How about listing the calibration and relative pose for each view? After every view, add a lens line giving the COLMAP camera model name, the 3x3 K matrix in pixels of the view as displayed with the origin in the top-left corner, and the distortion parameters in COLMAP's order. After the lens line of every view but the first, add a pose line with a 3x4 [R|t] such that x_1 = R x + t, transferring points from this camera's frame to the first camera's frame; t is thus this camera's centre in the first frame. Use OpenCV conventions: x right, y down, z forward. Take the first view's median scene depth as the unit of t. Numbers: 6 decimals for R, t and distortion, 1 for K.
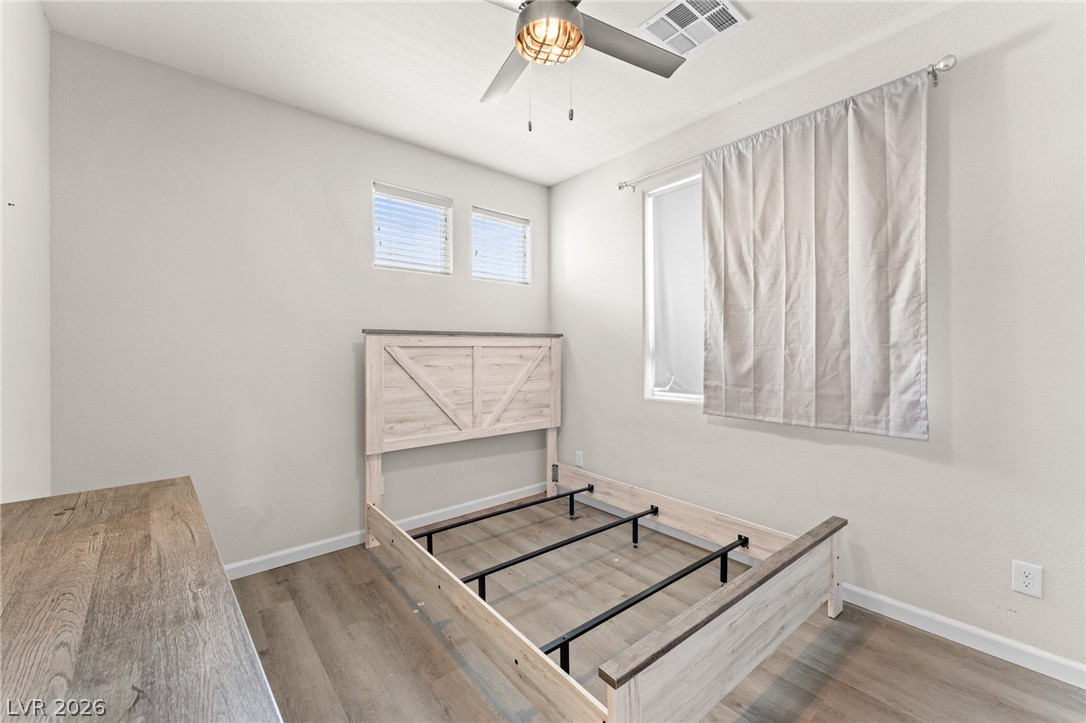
lens RADIAL K [[434.0, 0, 541.8], [0, 434.0, 351.7], [0, 0, 1]] dist [0.001818, -0.000545]
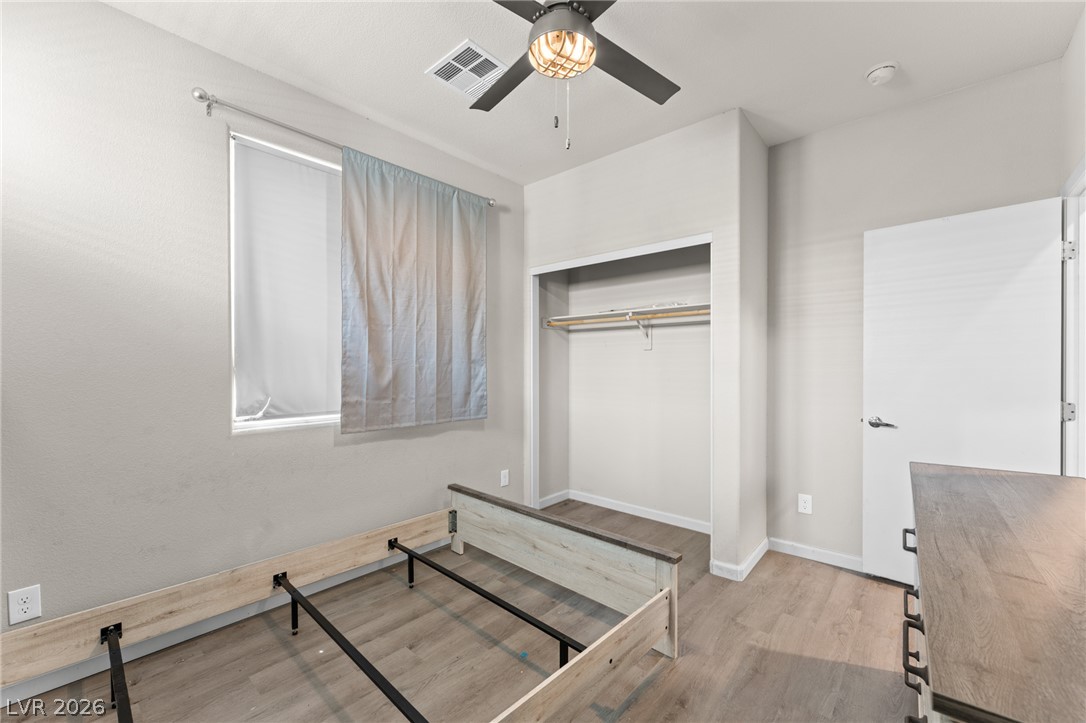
lens RADIAL K [[434.0, 0, 545.2], [0, 434.0, 368.7], [0, 0, 1]] dist [0.001818, -0.000545]
pose [[-0.141809, -0.005705, 0.989878, -0.645042], [0.001063, 0.999982, 0.005916, 0.002200], [-0.989894, 0.001892, -0.141800, 0.788229]]
